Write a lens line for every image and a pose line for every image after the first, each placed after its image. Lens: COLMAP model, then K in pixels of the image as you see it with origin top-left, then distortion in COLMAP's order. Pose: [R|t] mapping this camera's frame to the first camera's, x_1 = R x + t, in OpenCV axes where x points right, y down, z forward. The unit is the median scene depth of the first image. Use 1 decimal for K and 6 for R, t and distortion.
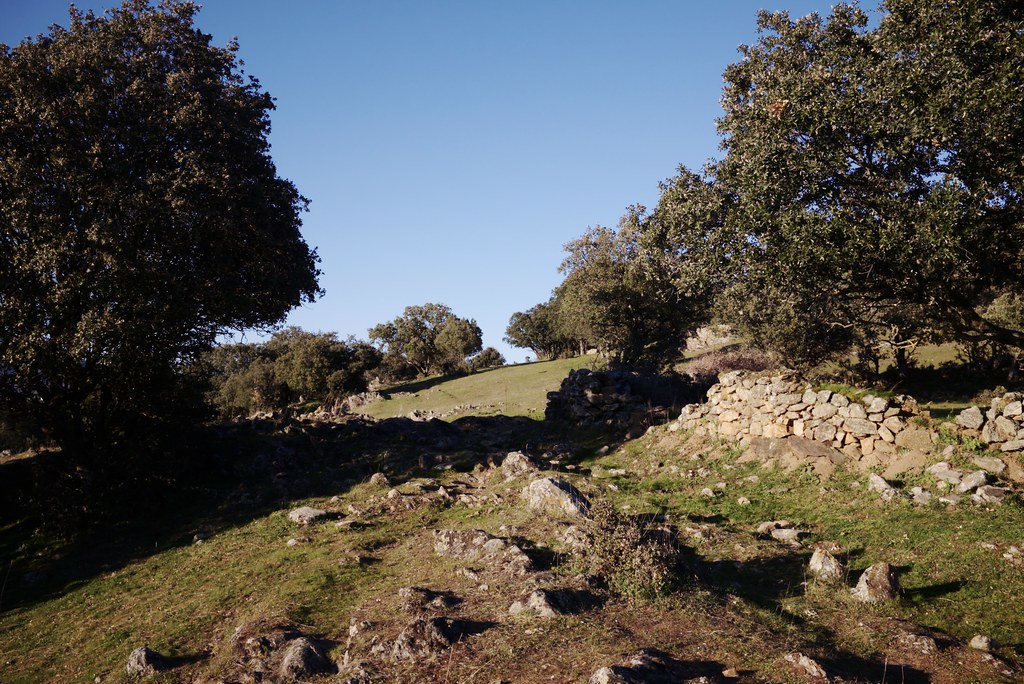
lens RADIAL K [[1071.2, 0, 512.5], [0, 1071.2, 343.5], [0, 0, 1]] dist [-0.011149, 0.000000]
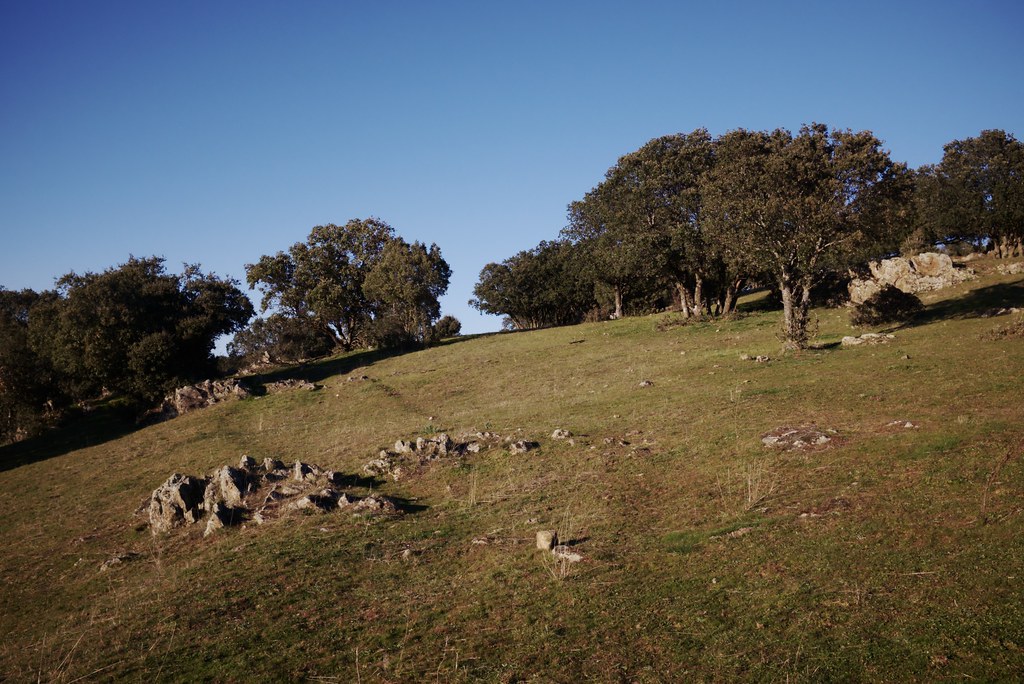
lens RADIAL K [[1071.2, 0, 510.7], [0, 1071.2, 341.5], [0, 0, 1]] dist [-0.011149, 0.000000]
pose [[0.998802, 0.011970, 0.047454, -0.025054], [-0.012687, 0.999809, 0.014849, 0.018788], [-0.047267, -0.015433, 0.998763, 0.494055]]
